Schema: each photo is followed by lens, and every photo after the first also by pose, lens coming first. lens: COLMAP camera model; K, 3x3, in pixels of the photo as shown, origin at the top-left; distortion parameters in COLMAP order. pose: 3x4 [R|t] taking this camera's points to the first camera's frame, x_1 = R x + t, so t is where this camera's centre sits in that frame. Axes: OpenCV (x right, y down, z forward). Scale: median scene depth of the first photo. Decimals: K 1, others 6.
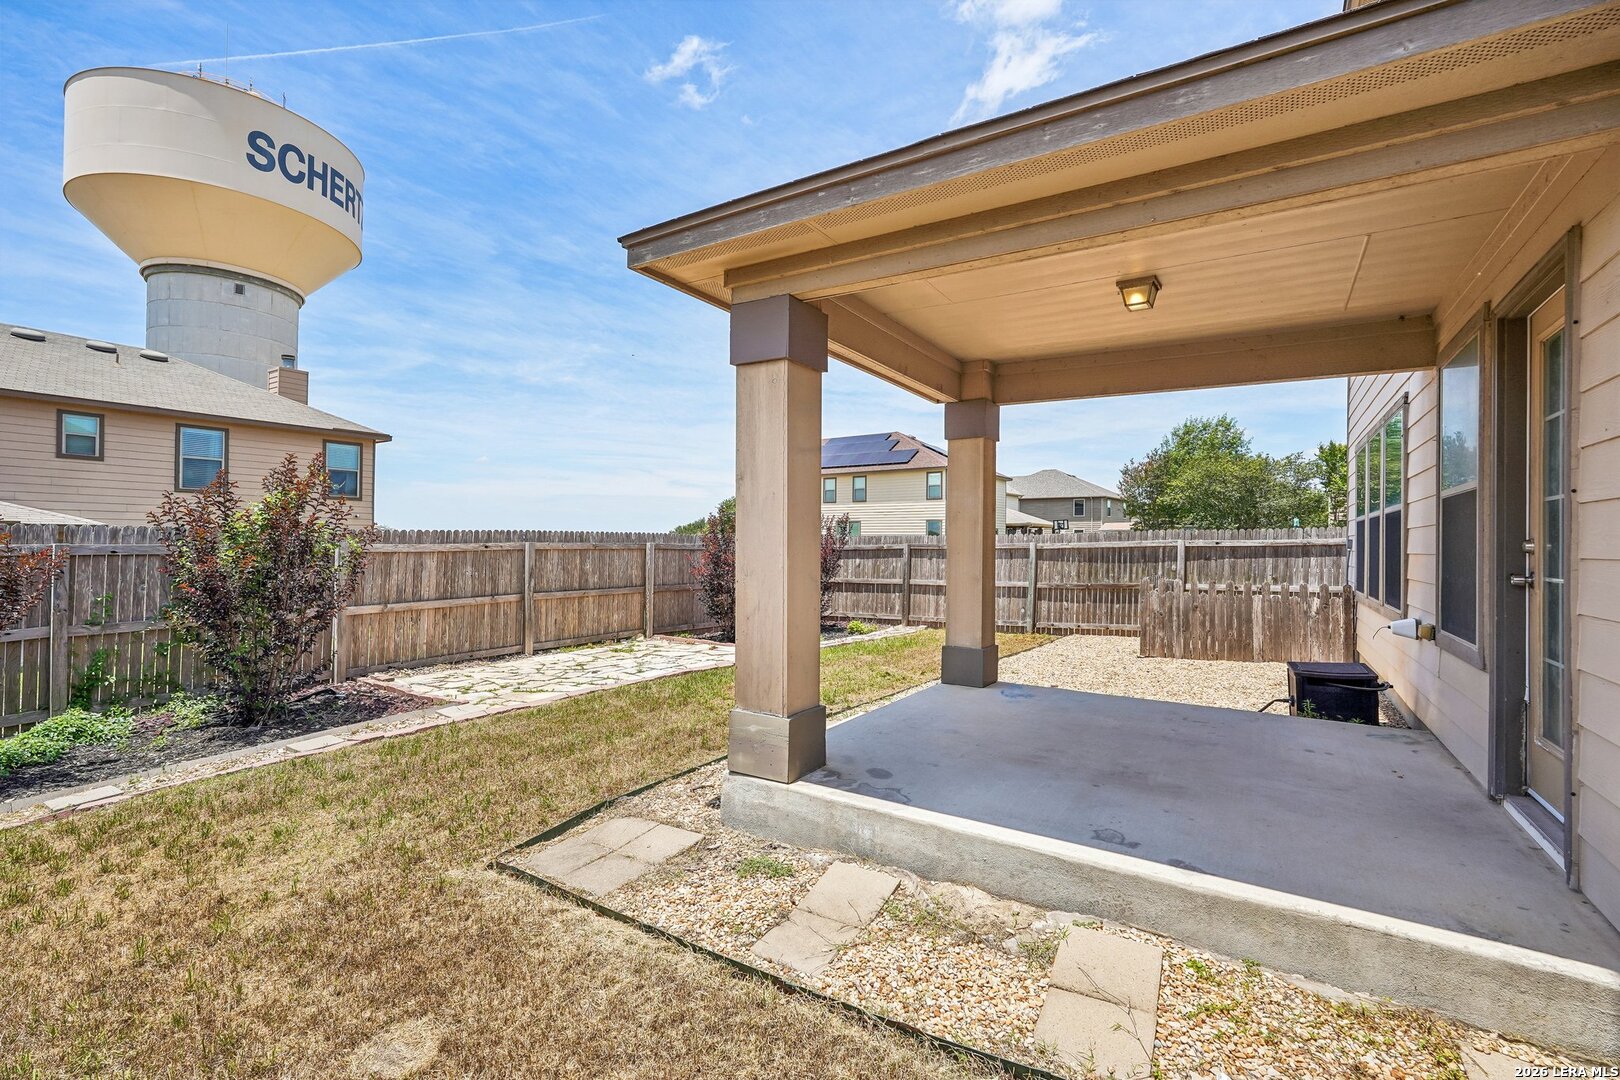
lens RADIAL K [[727.1, 0, 831.8], [0, 727.1, 540.2], [0, 0, 1]] dist [-0.038149, 0.022104]
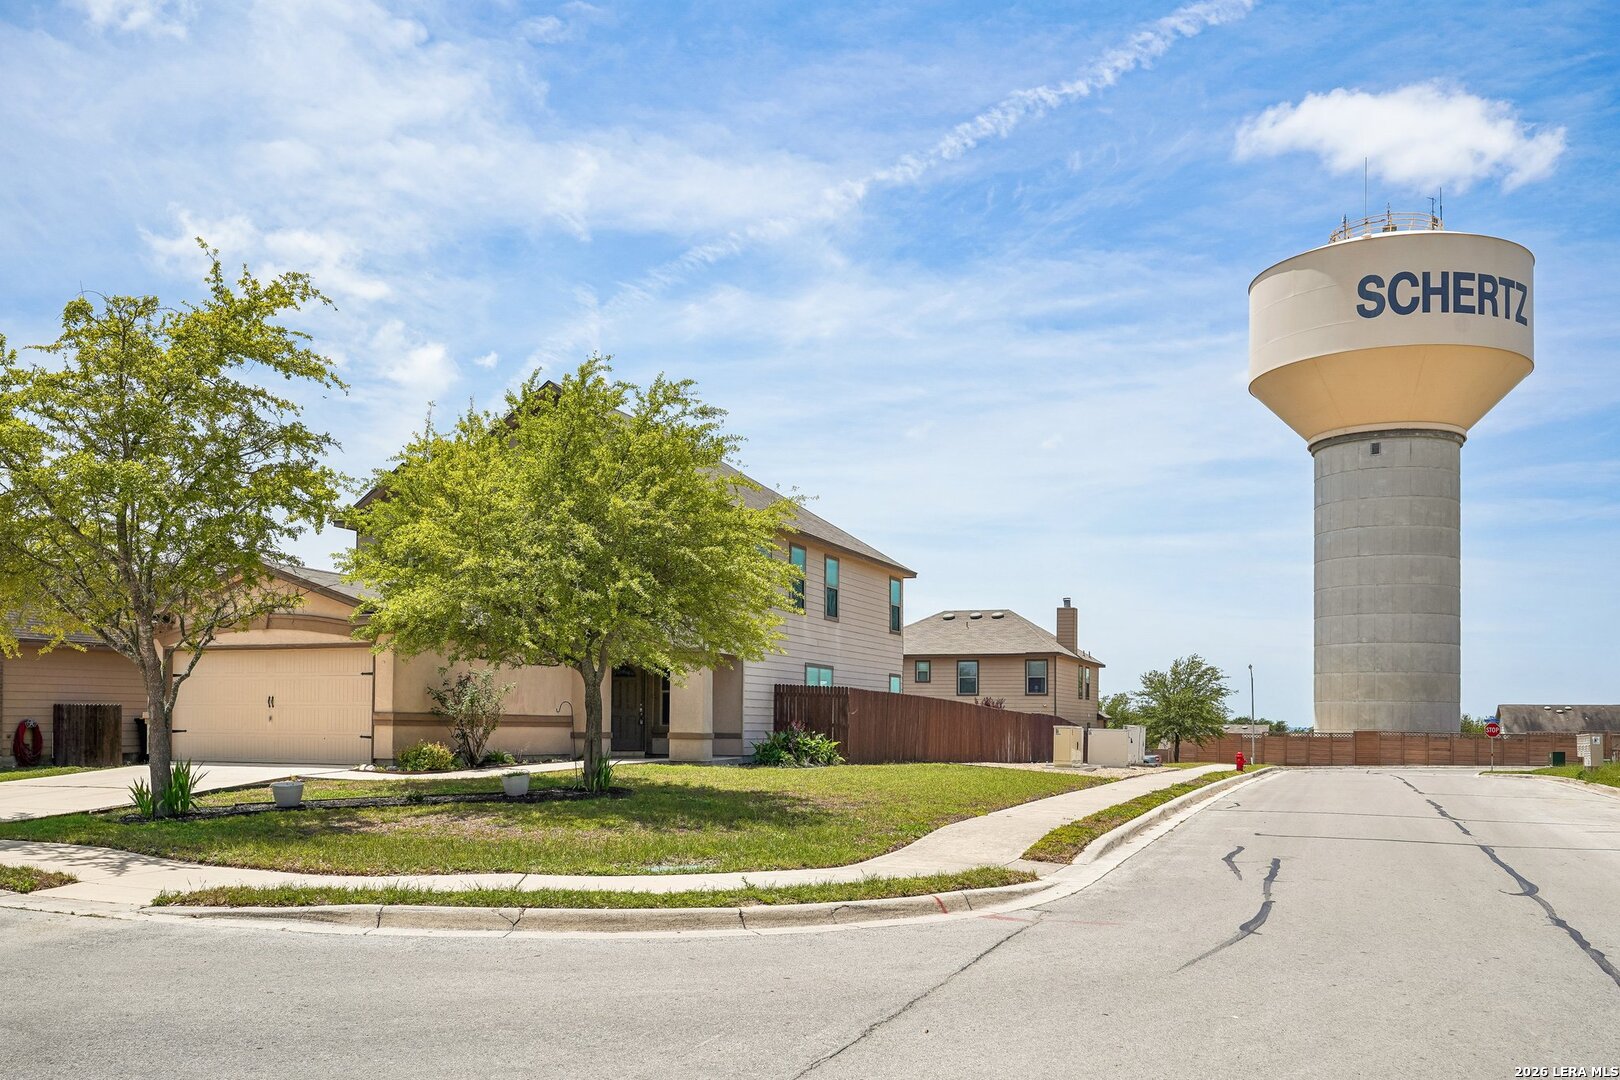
lens RADIAL K [[1602.8, 0, 810.0], [0, 1602.8, 540.0], [0, 0, 1]] dist [0.006183, 0.003065]
pose [[0.192904, -0.126601, -0.973016, 3.329537], [-0.005754, 0.991478, -0.130144, 0.080857], [0.981201, 0.030704, 0.190532, -0.210314]]
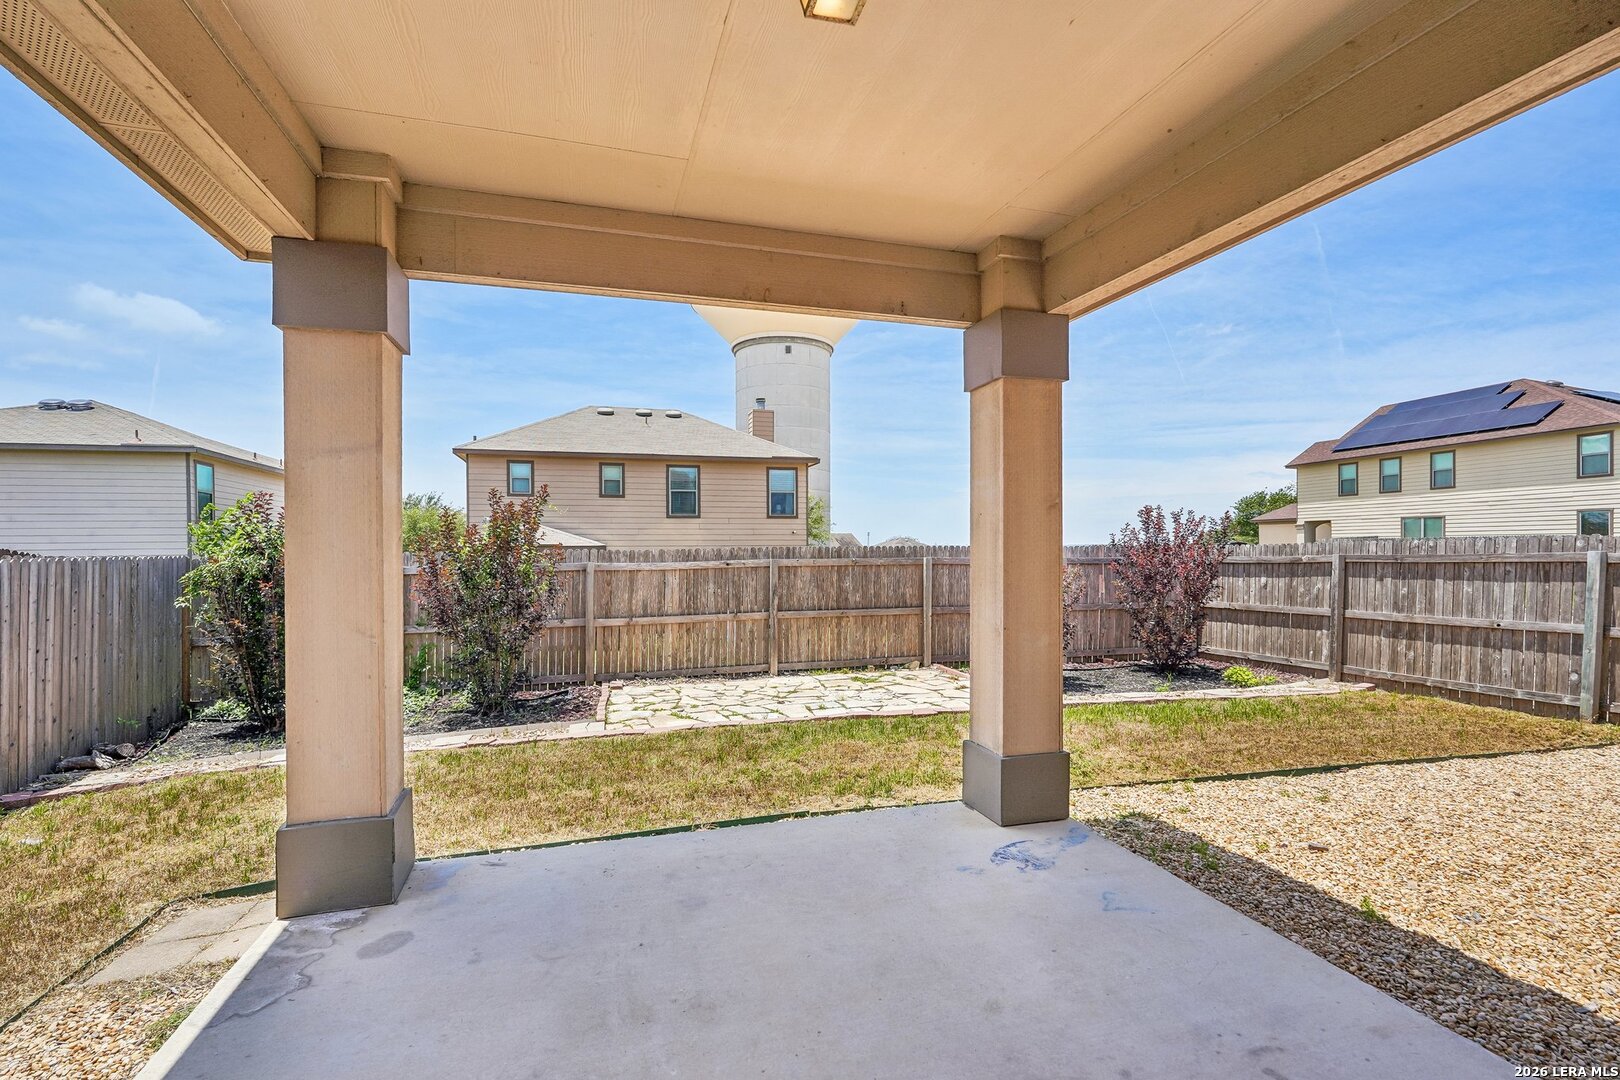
lens RADIAL K [[749.3, 0, 807.4], [0, 749.3, 550.6], [0, 0, 1]] dist [-0.004028, 0.000187]
pose [[0.744596, -0.011521, -0.667415, 0.198448], [0.014616, 0.999893, -0.000955, -0.004822], [0.667355, -0.009044, 0.744685, 0.191832]]
